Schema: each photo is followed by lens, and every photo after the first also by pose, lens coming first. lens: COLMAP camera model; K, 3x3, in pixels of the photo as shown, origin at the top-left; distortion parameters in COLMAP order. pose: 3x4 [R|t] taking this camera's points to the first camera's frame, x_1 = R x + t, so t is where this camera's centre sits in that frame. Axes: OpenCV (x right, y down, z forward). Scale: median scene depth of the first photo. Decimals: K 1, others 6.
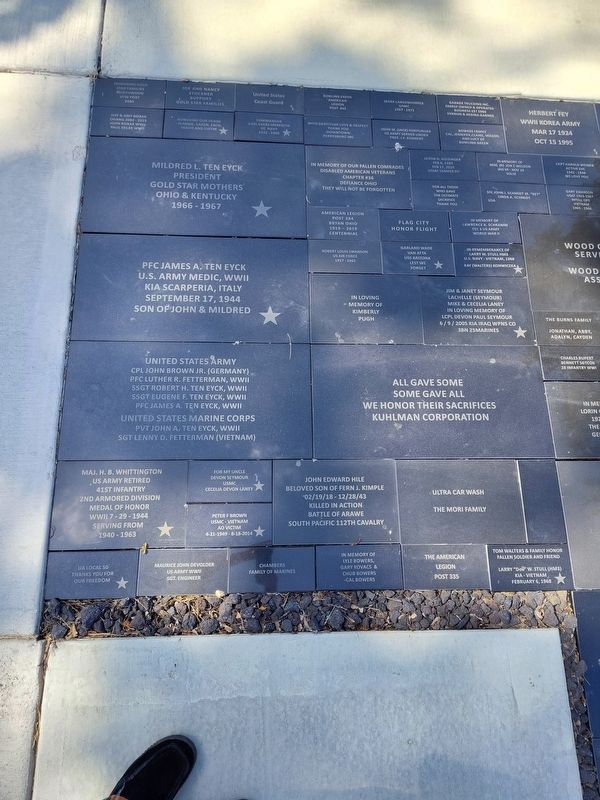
lens RADIAL K [[570.3, 0, 300.2], [0, 570.3, 398.9], [0, 0, 1]] dist [0.006630, -0.006698]
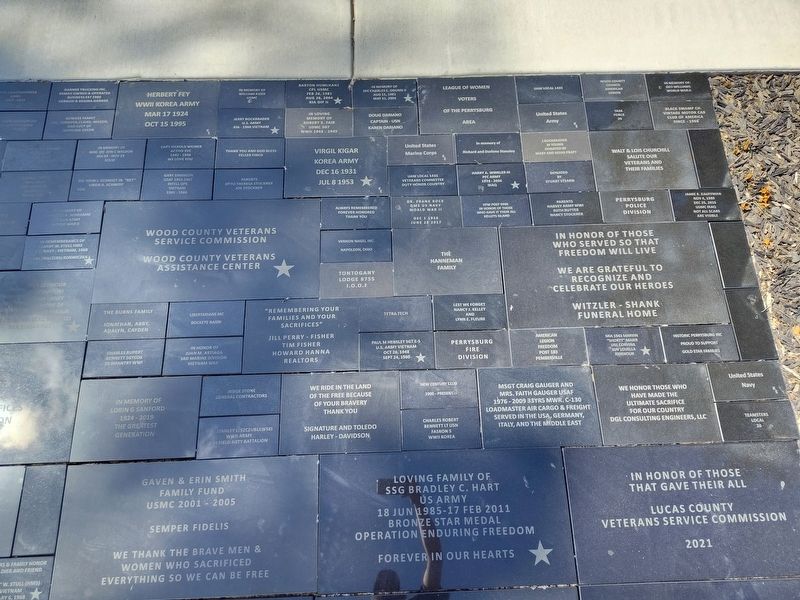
lens RADIAL K [[570.3, 0, 399.3], [0, 570.3, 301.5], [0, 0, 1]] dist [0.006630, -0.006698]
pose [[0.997811, -0.032187, -0.057774, 0.909116], [0.030524, 0.999100, -0.029442, -0.104406], [0.058670, 0.027614, 0.997895, 0.050141]]
